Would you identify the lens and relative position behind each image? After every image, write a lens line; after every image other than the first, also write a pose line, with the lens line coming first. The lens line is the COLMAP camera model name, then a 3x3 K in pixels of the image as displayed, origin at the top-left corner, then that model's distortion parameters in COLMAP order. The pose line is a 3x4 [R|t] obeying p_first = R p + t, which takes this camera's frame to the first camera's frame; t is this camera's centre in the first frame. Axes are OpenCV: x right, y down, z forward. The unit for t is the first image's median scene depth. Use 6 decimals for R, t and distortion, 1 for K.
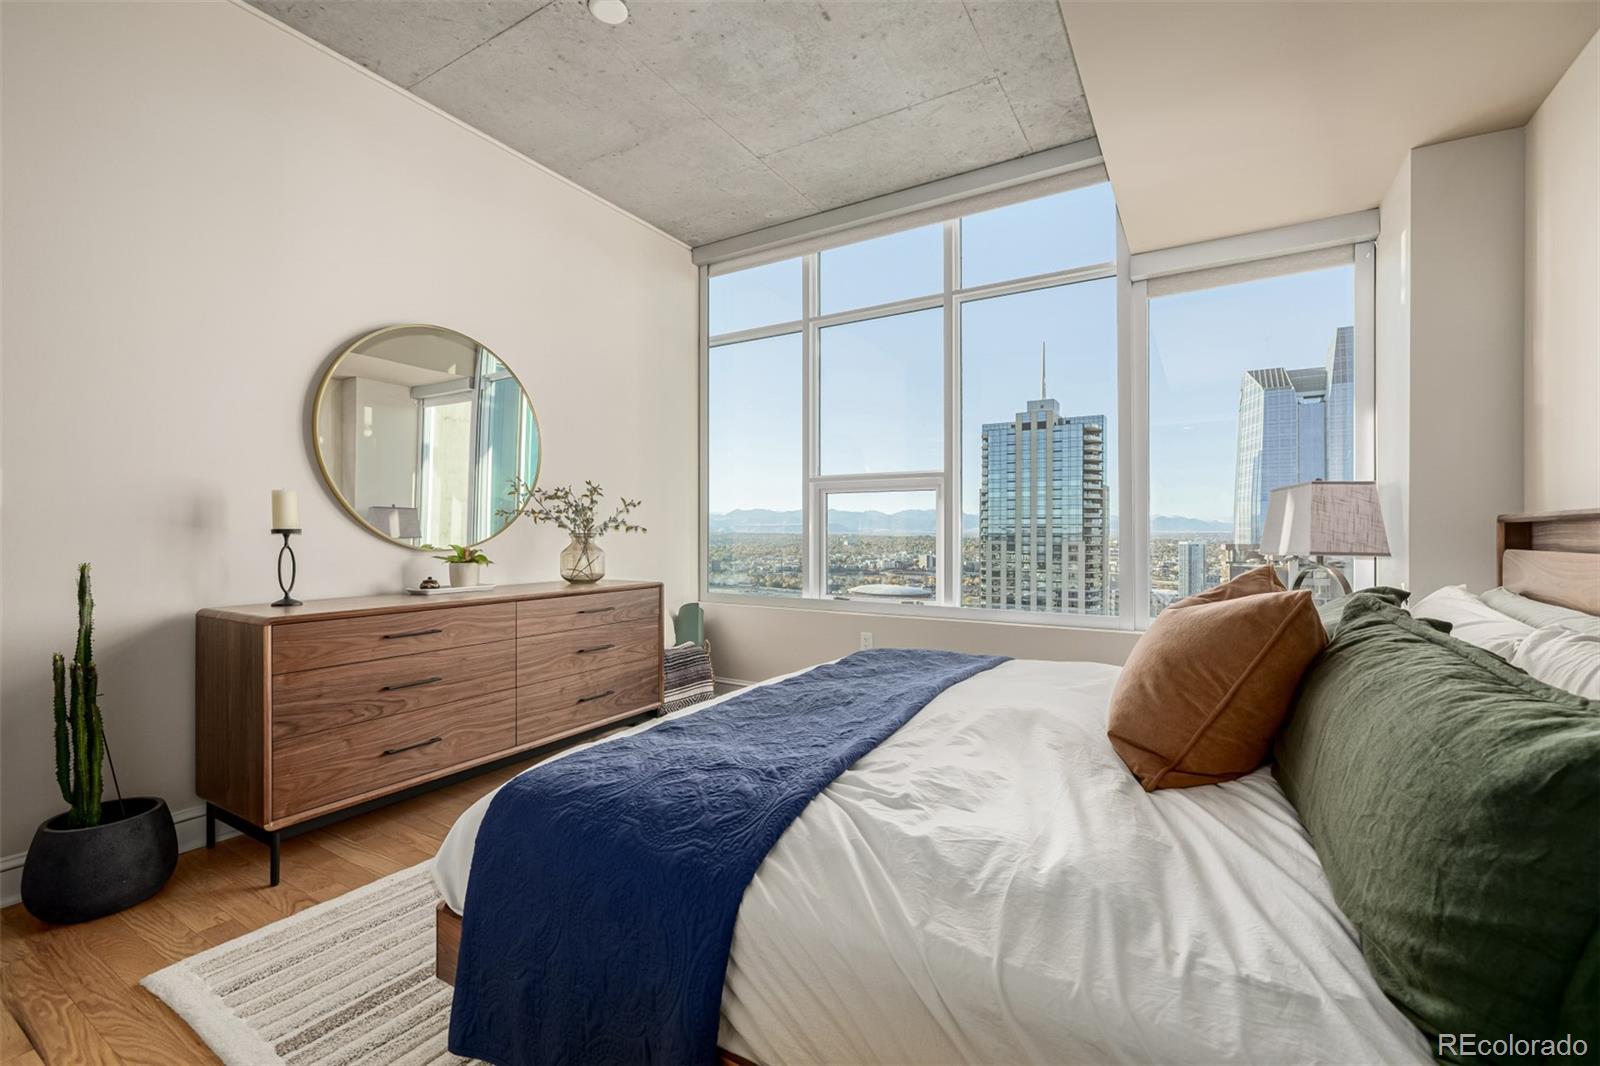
lens RADIAL K [[669.9, 0, 809.3], [0, 669.9, 535.2], [0, 0, 1]] dist [-0.000026, 0.000317]
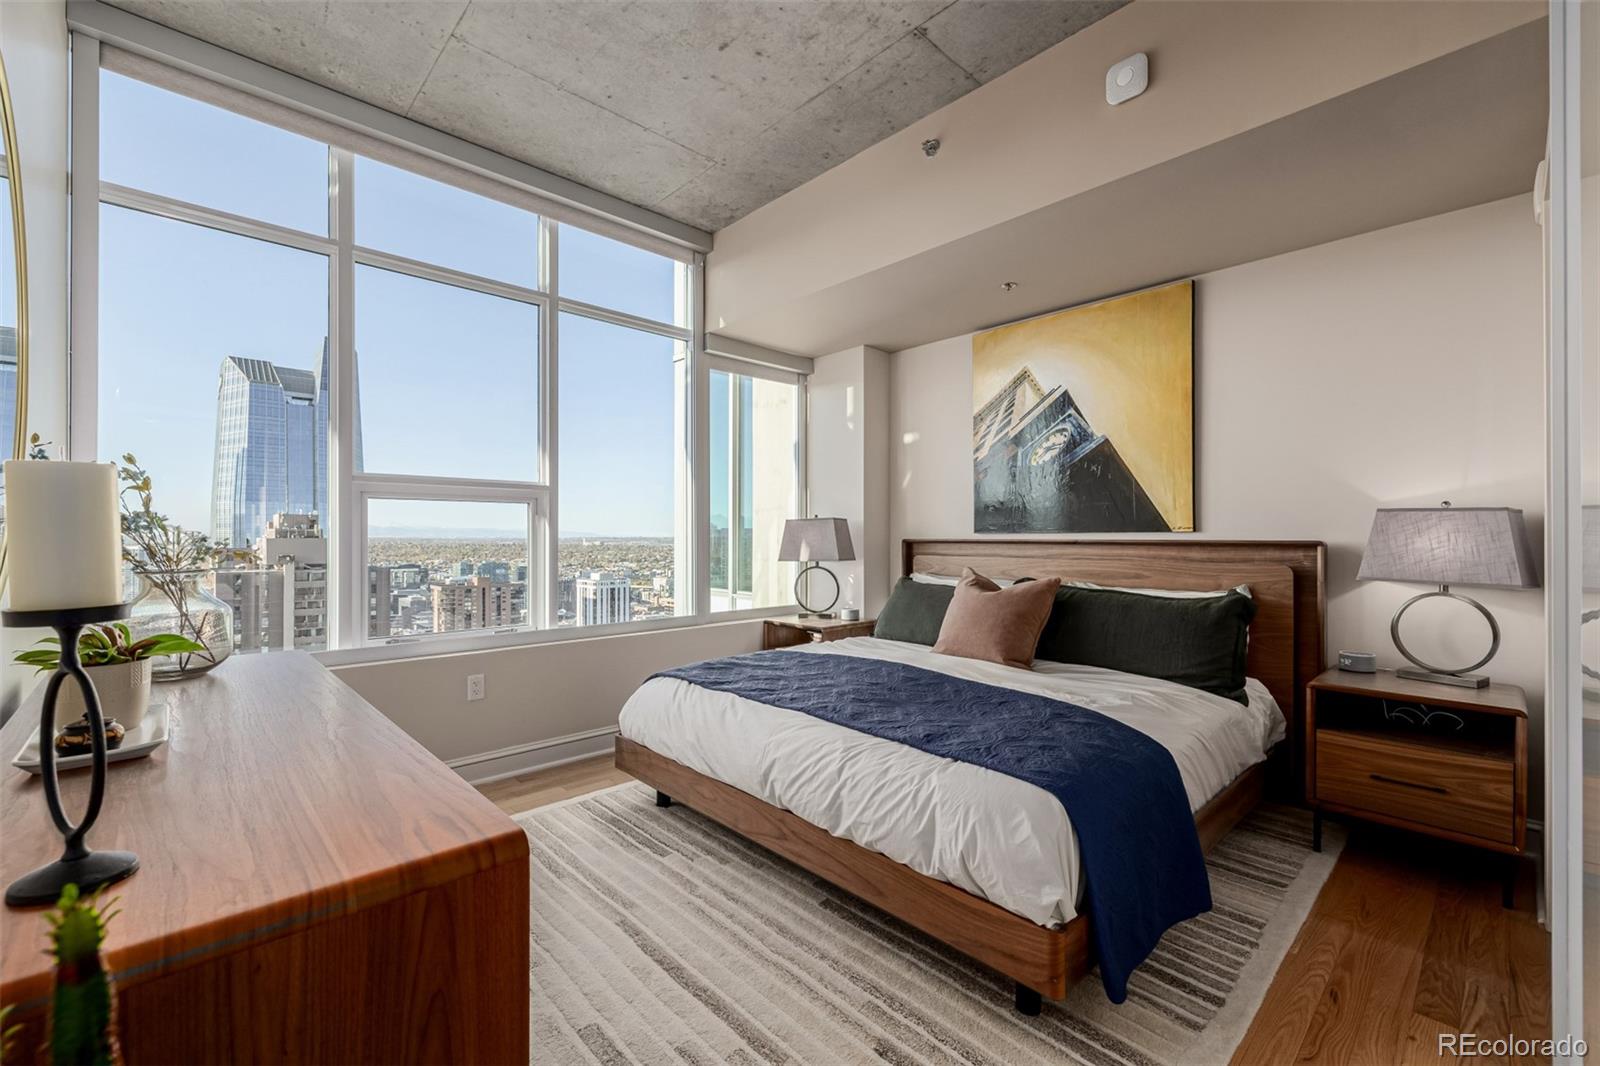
lens RADIAL K [[669.9, 0, 808.1], [0, 669.9, 533.6], [0, 0, 1]] dist [-0.000026, 0.000317]
pose [[0.269823, 0.000917, 0.962909, -0.628395], [0.004250, 0.999989, -0.002143, -0.023206], [-0.962900, 0.004670, 0.269816, 0.415077]]
